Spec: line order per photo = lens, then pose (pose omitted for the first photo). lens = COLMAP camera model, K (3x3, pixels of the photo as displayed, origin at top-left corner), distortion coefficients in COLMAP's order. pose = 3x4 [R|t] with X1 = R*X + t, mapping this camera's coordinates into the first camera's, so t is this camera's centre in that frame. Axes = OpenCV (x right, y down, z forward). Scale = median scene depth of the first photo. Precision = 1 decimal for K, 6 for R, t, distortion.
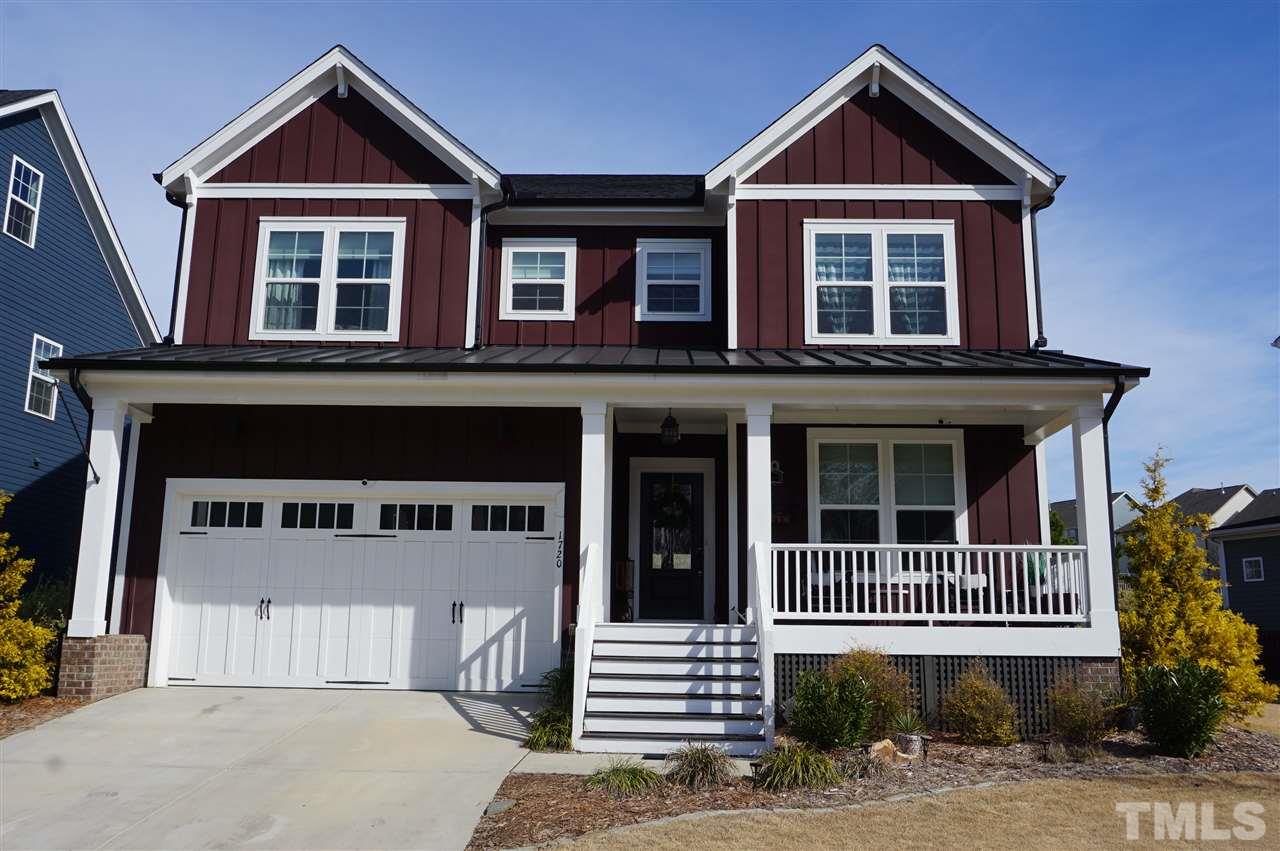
lens RADIAL K [[931.7, 0, 640.1], [0, 931.7, 480.7], [0, 0, 1]] dist [-0.005090, -0.001499]
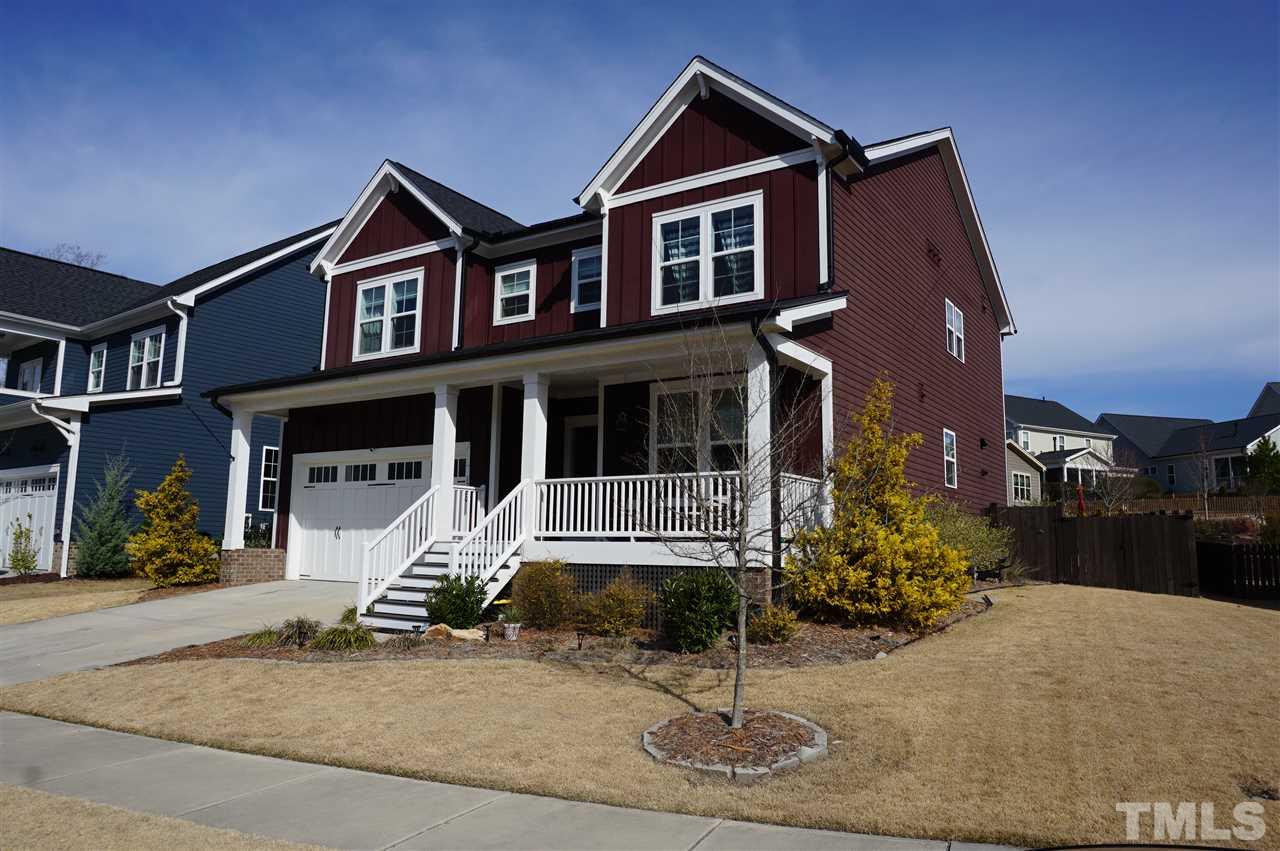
lens RADIAL K [[890.6, 0, 640.0], [0, 890.6, 425.5], [0, 0, 1]] dist [-0.010618, -0.001106]
pose [[0.844708, -0.073367, -0.530176, 0.772179], [0.080428, 0.996712, -0.009784, 0.009540], [0.529151, -0.034377, 0.847831, -0.024652]]
